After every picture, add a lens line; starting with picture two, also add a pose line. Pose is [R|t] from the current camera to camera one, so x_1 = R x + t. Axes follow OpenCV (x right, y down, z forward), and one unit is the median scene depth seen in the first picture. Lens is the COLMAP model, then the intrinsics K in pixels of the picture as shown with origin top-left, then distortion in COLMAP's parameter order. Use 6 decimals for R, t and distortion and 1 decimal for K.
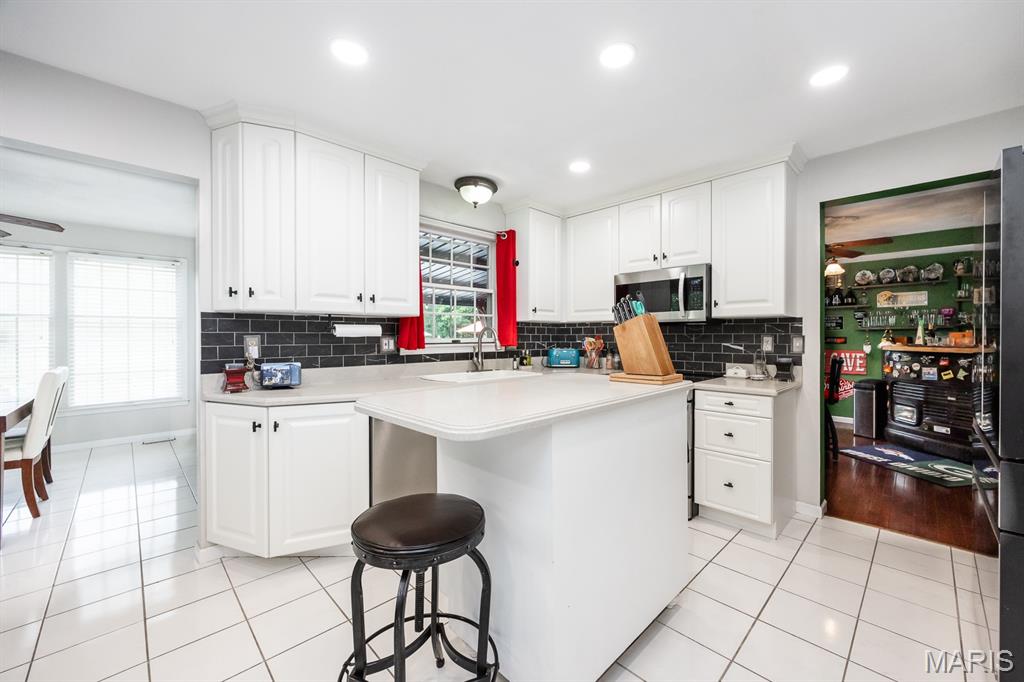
lens RADIAL K [[391.2, 0, 520.2], [0, 391.2, 342.2], [0, 0, 1]] dist [-0.002766, -0.001459]
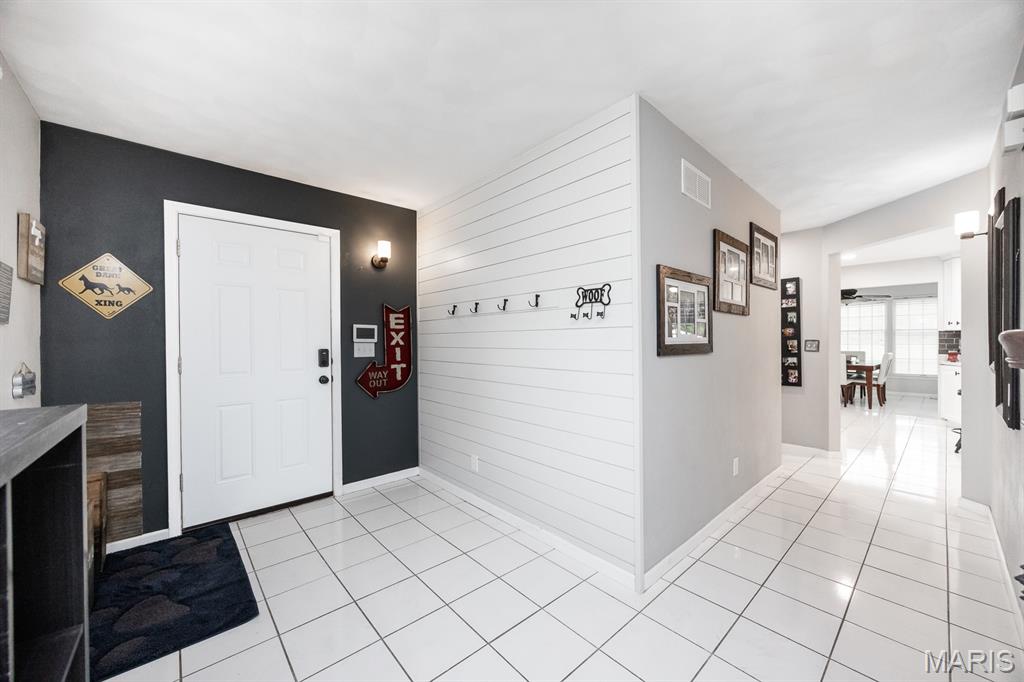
lens RADIAL K [[391.2, 0, 504.8], [0, 391.2, 337.4], [0, 0, 1]] dist [-0.002766, -0.001459]
pose [[-0.070659, -0.007873, -0.997469, 1.387530], [-0.012033, 0.999903, -0.007040, 0.014644], [0.997428, 0.011505, -0.070747, -1.203944]]
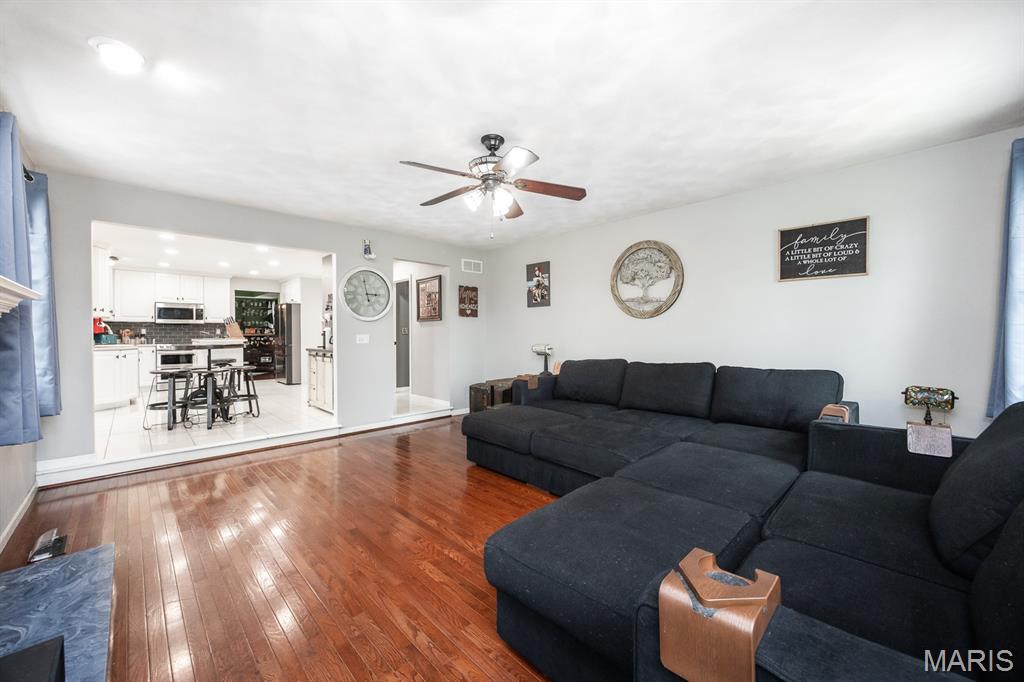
lens RADIAL K [[391.2, 0, 516.9], [0, 391.2, 337.1], [0, 0, 1]] dist [-0.002766, -0.001459]
pose [[-0.002354, -0.008583, 0.999960, -2.213958], [0.018648, 0.999789, 0.008625, 0.059695], [-0.999823, 0.018668, -0.002193, -1.220386]]
